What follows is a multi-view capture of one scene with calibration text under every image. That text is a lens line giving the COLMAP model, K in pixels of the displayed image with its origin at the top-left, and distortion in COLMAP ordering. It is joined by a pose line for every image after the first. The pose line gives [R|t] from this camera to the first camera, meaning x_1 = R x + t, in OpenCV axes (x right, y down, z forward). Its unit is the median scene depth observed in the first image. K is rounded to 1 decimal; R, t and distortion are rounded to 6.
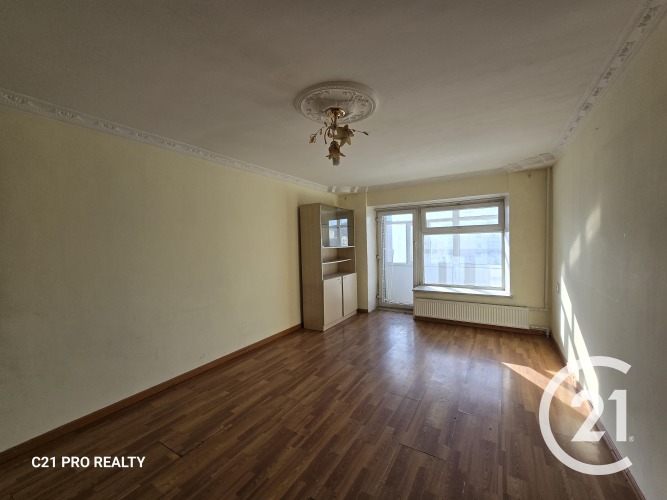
lens RADIAL K [[274.2, 0, 334.4], [0, 274.2, 249.9], [0, 0, 1]] dist [-0.000045, -0.000031]
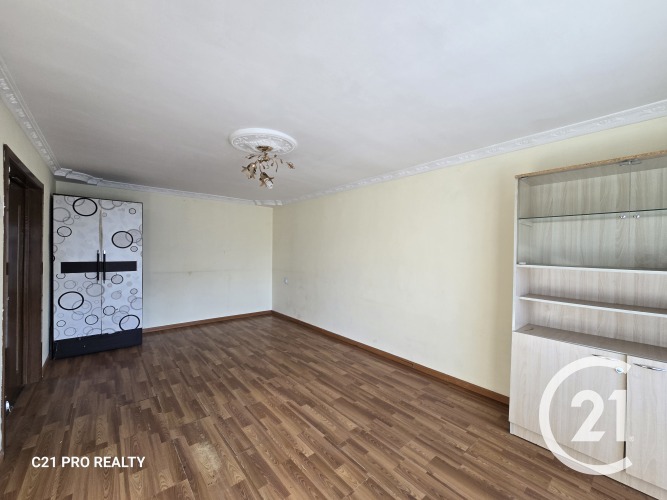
lens RADIAL K [[274.2, 0, 334.5], [0, 274.2, 250.9], [0, 0, 1]] dist [-0.000045, -0.000031]
pose [[-0.324526, 0.021843, -0.945624, 0.917453], [-0.028544, 0.999052, 0.032873, -0.078263], [0.945446, 0.037660, -0.323595, 1.438763]]
